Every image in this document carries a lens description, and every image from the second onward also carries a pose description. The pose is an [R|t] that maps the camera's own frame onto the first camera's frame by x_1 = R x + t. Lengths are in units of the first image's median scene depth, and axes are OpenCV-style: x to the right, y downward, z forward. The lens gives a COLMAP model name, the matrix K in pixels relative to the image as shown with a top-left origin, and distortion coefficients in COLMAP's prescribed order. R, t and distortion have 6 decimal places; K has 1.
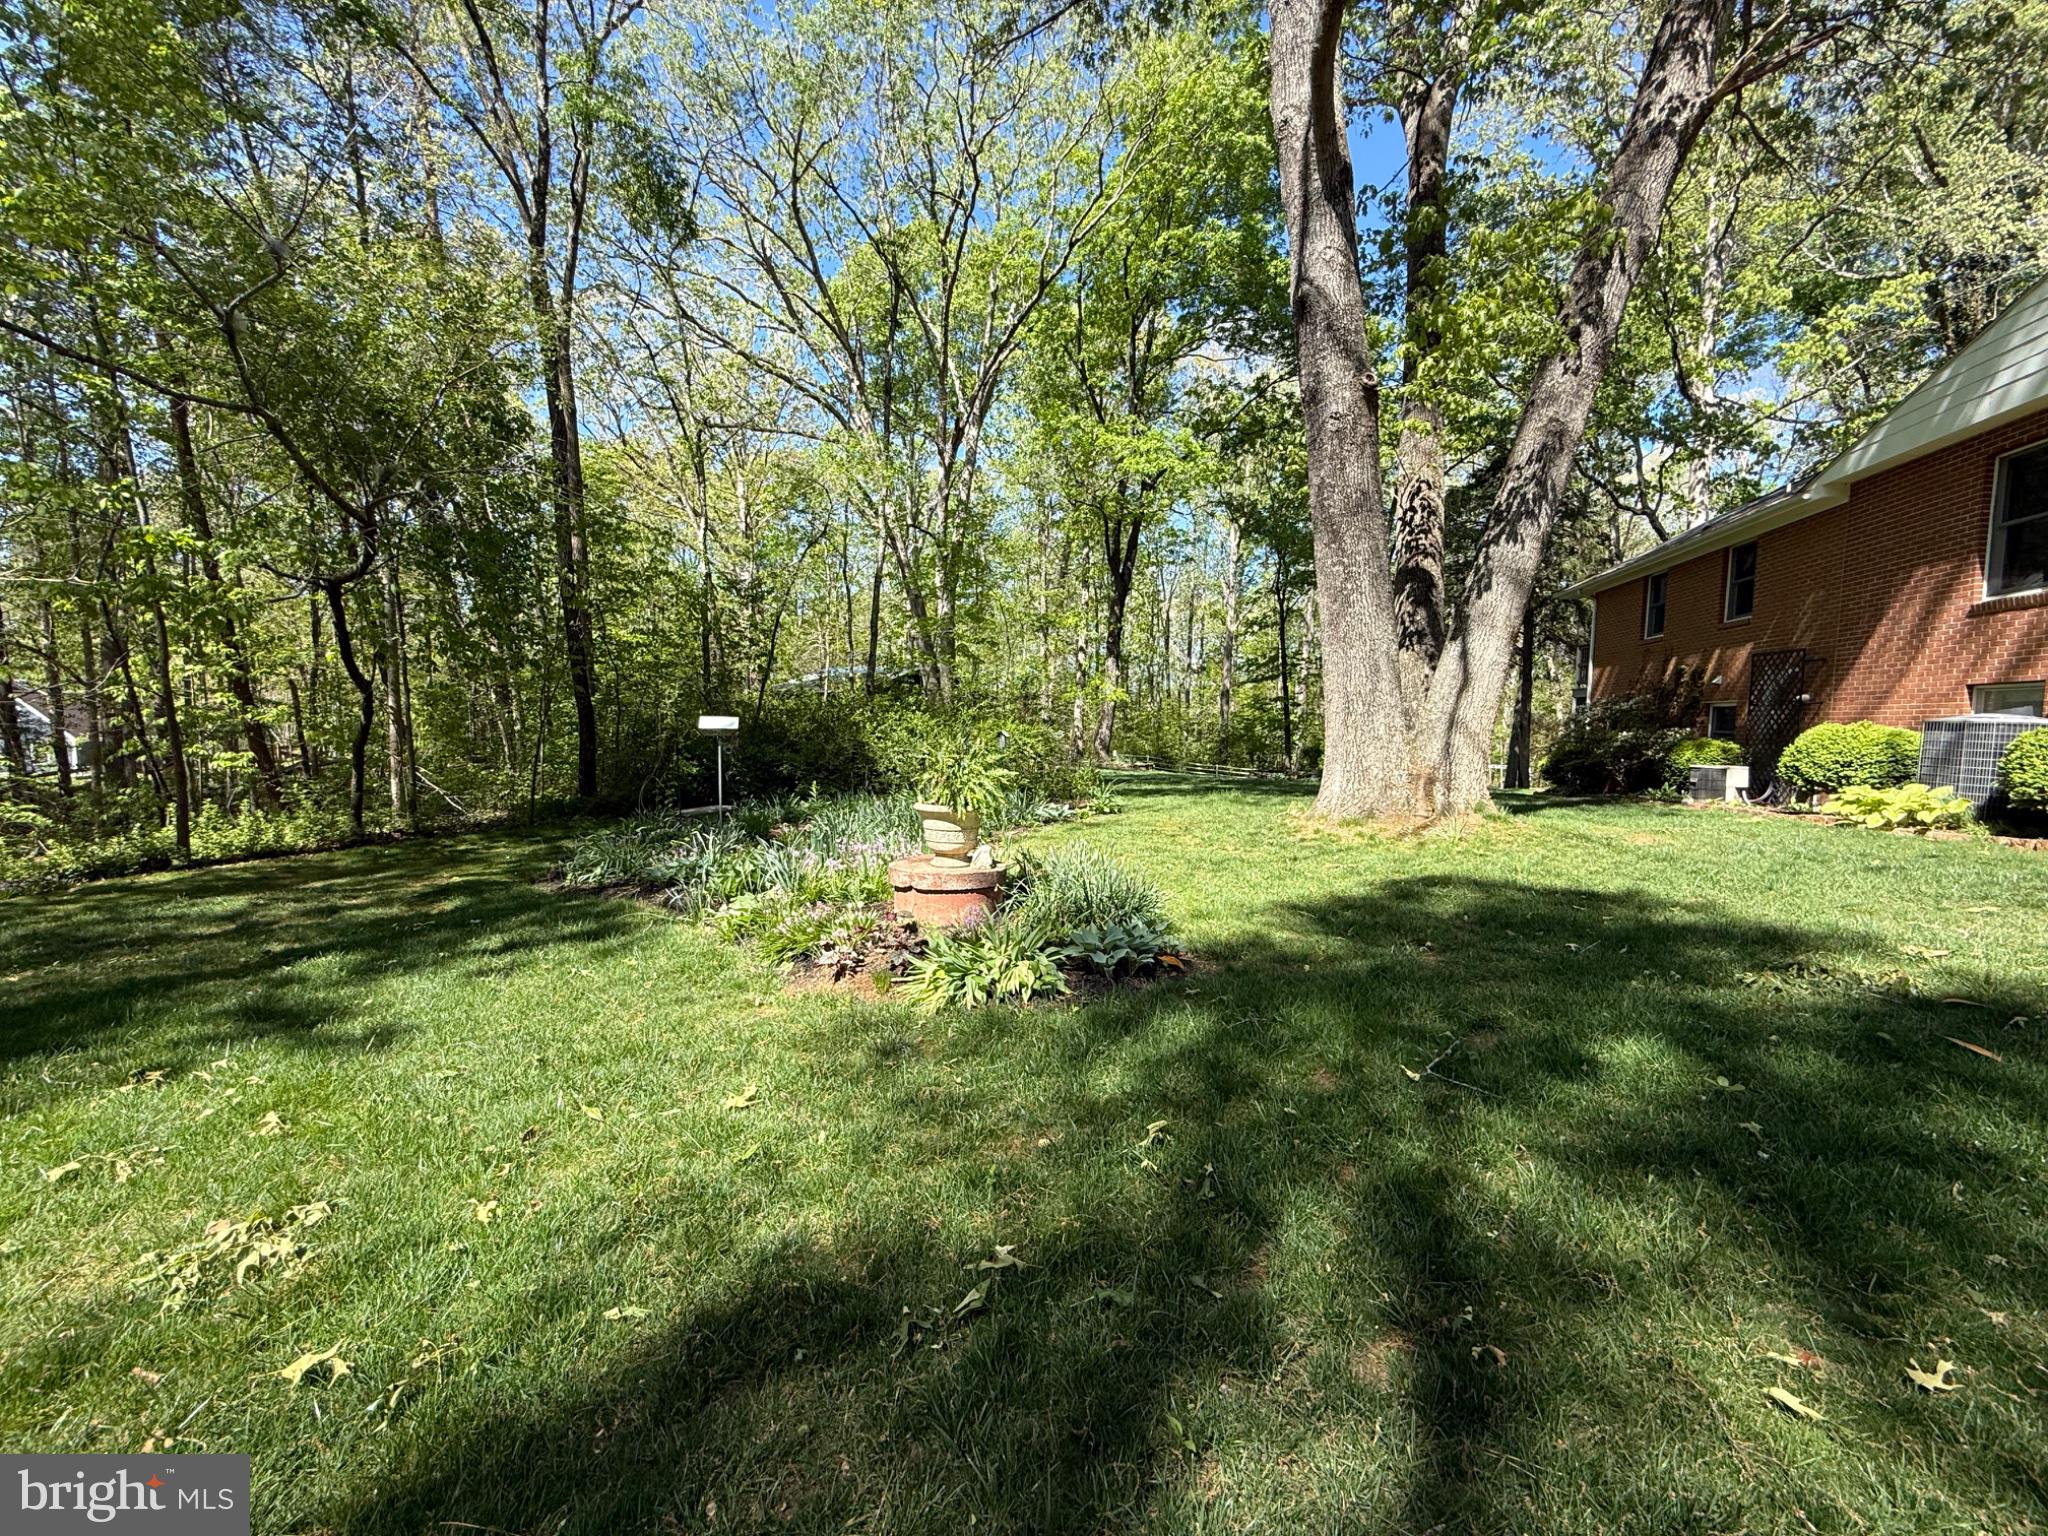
lens RADIAL K [[815.2, 0, 1023.8], [0, 815.2, 782.1], [0, 0, 1]] dist [0.003630, -0.001621]
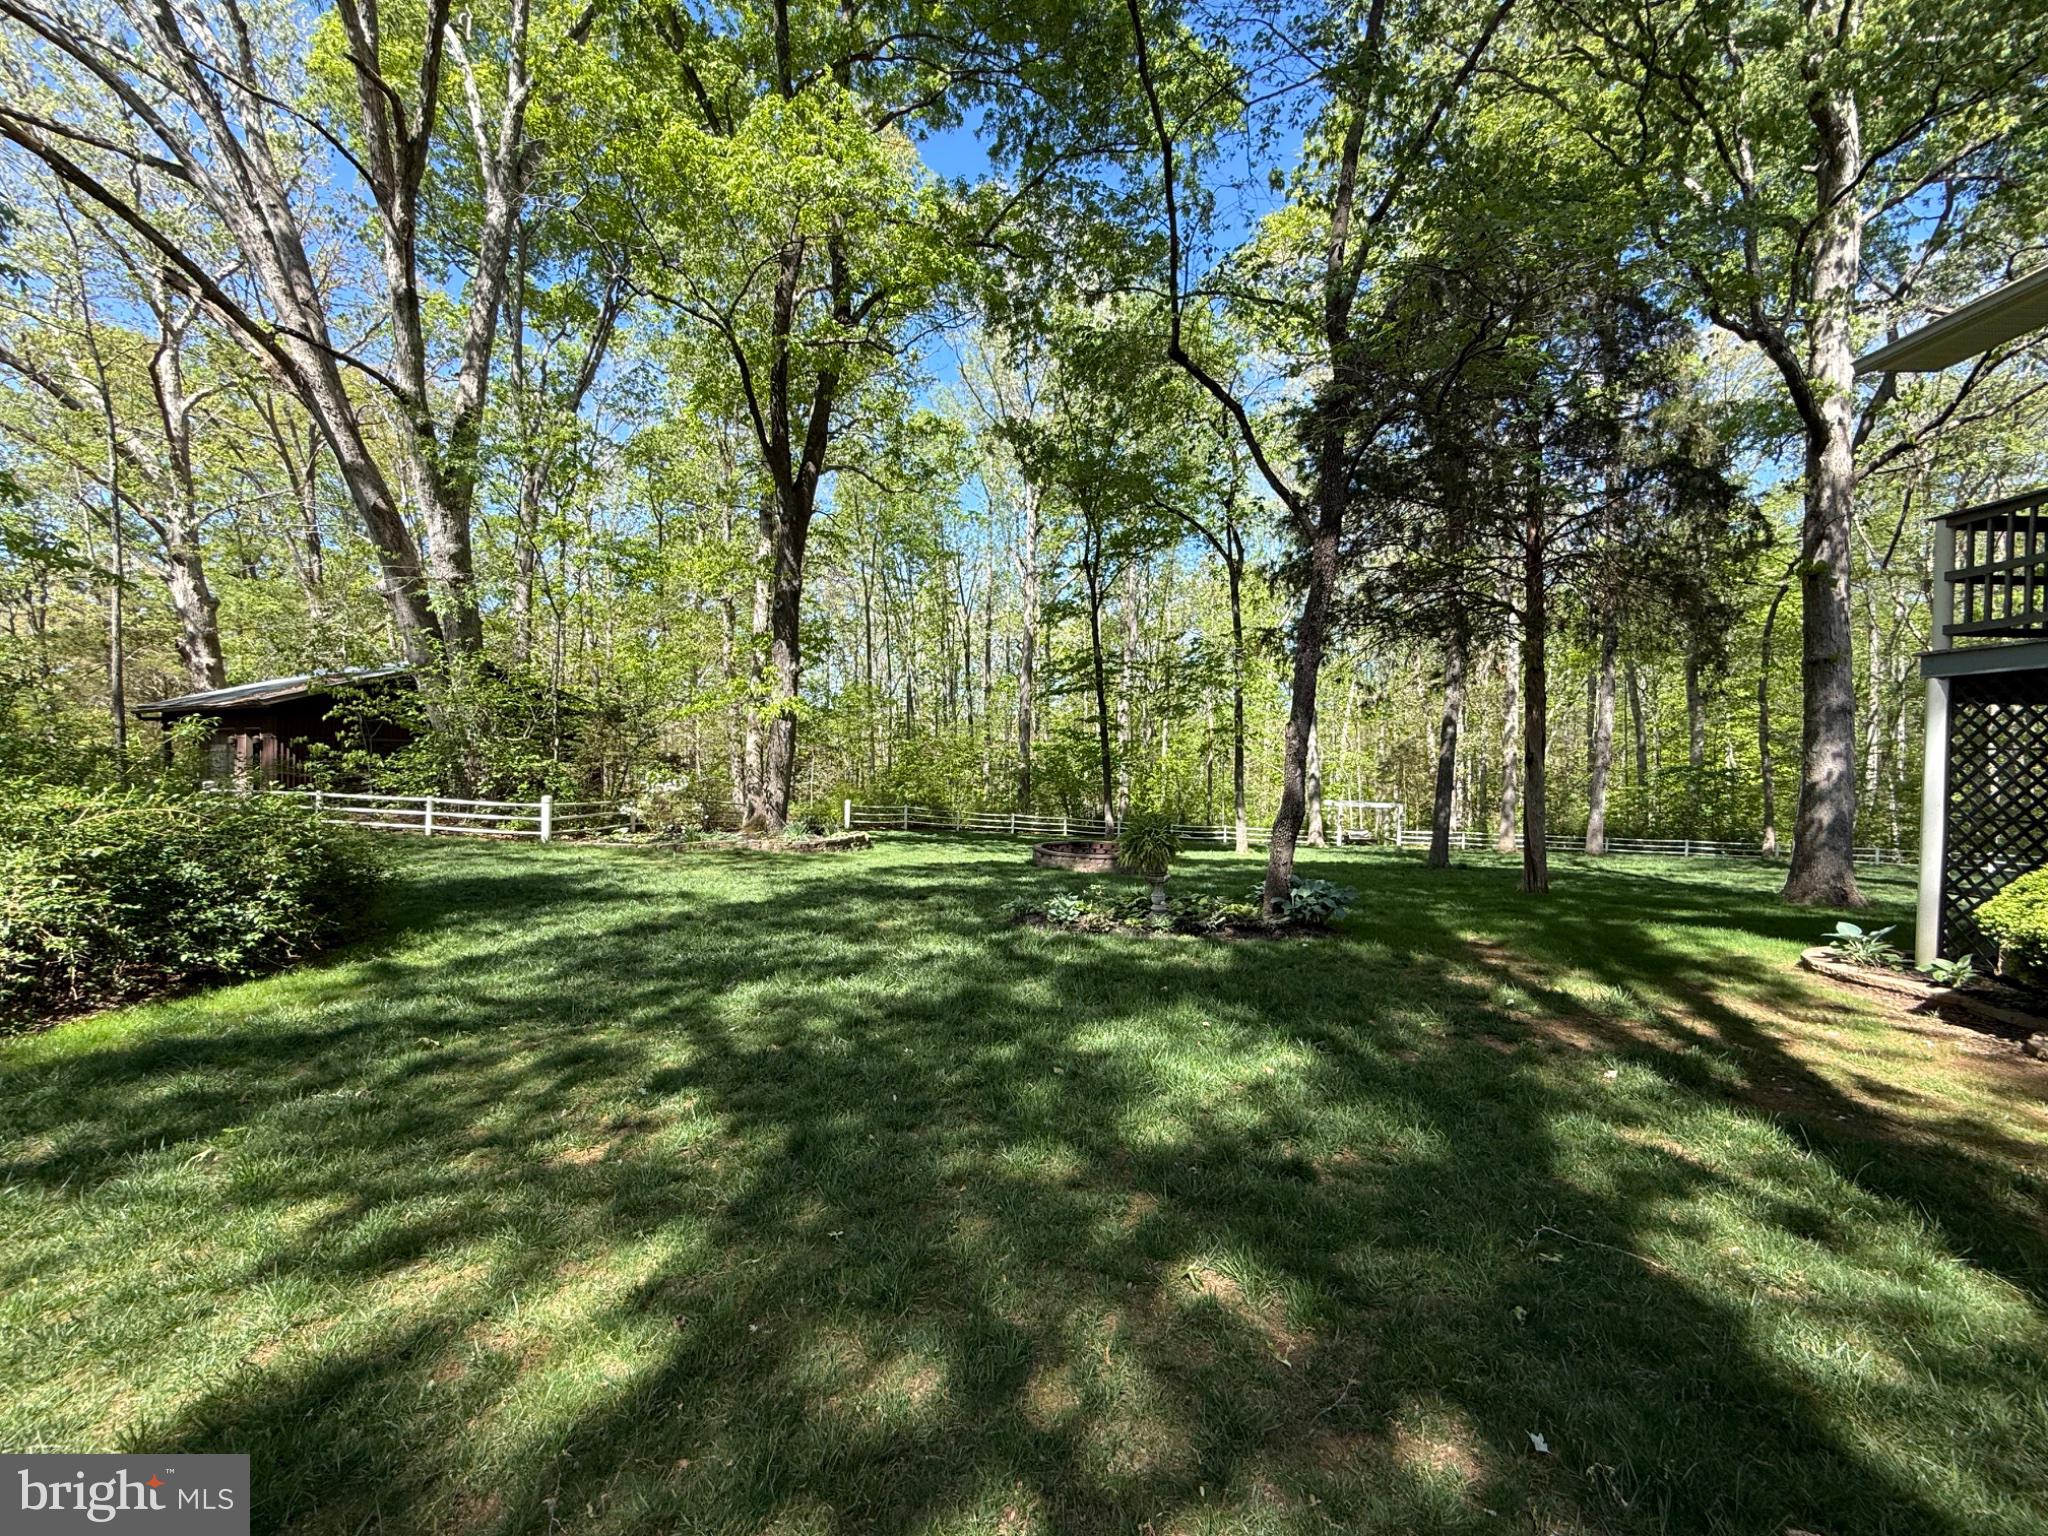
lens RADIAL K [[810.8, 0, 1014.9], [0, 810.8, 759.4], [0, 0, 1]] dist [0.010551, 0.000208]
pose [[0.981726, -0.013109, 0.189846, 0.157215], [0.025153, 0.997810, -0.061171, -0.037777], [-0.188628, 0.064828, 0.979906, 0.459794]]
